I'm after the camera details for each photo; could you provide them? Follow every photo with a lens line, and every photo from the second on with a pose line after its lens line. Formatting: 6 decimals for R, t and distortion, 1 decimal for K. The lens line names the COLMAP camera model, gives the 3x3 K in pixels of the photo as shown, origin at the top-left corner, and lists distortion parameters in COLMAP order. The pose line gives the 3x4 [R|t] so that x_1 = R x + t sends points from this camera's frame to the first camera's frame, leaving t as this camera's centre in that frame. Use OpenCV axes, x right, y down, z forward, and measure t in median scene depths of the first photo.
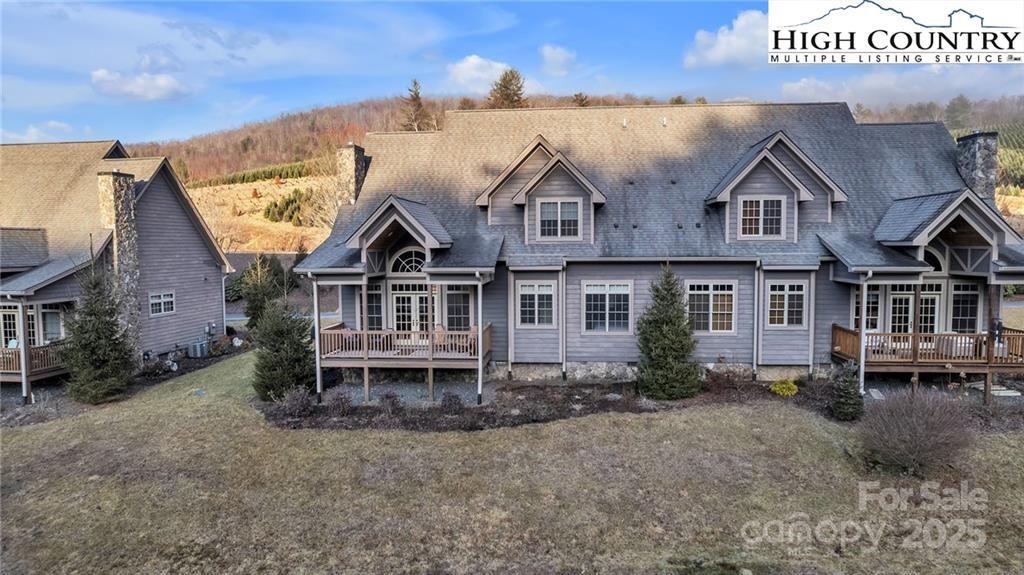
lens RADIAL K [[651.4, 0, 510.6], [0, 651.4, 290.1], [0, 0, 1]] dist [-0.044023, 0.013929]
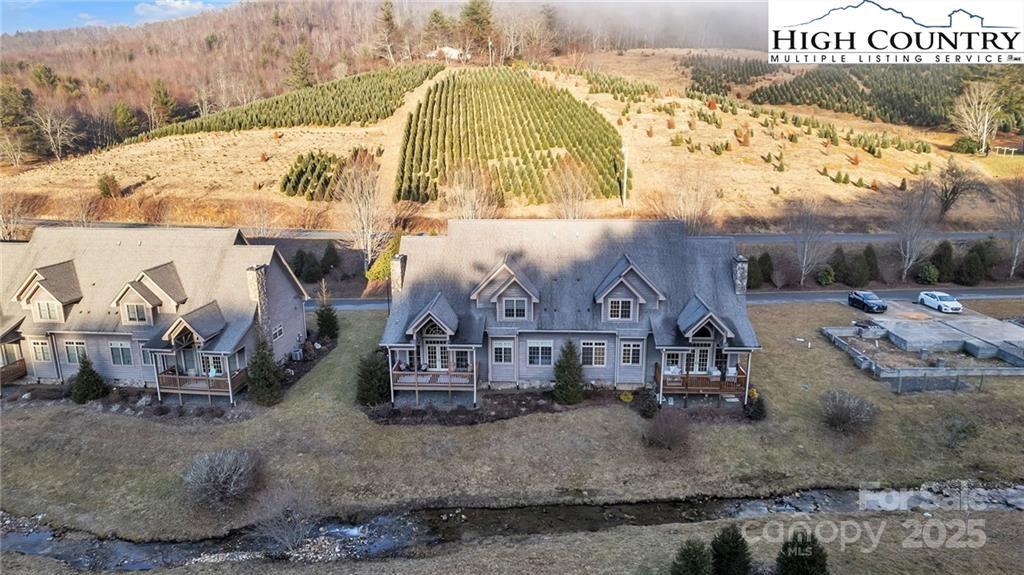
lens RADIAL K [[651.4, 0, 511.2], [0, 651.4, 284.0], [0, 0, 1]] dist [-0.044023, 0.013929]
pose [[0.998830, -0.008612, 0.047577, -0.026090], [0.000388, 0.985406, 0.170220, -0.509270], [-0.048348, -0.170003, 0.984257, -0.860293]]
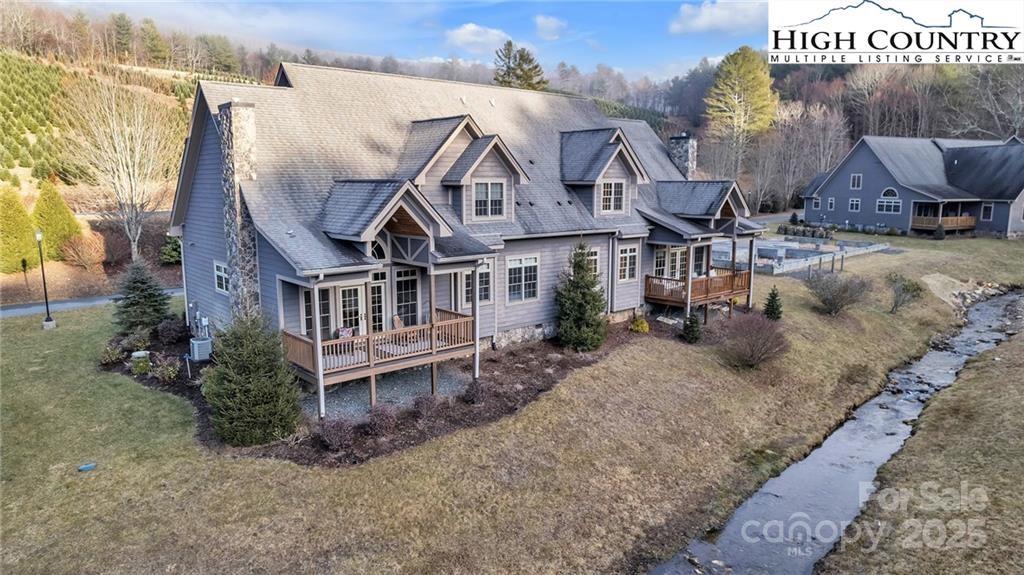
lens RADIAL K [[651.4, 0, 505.4], [0, 651.4, 292.0], [0, 0, 1]] dist [-0.044023, 0.013929]
pose [[0.693790, -0.113280, 0.711212, -0.675635], [0.044319, 0.992396, 0.114833, -0.081467], [-0.718813, -0.048150, 0.693535, 0.256556]]
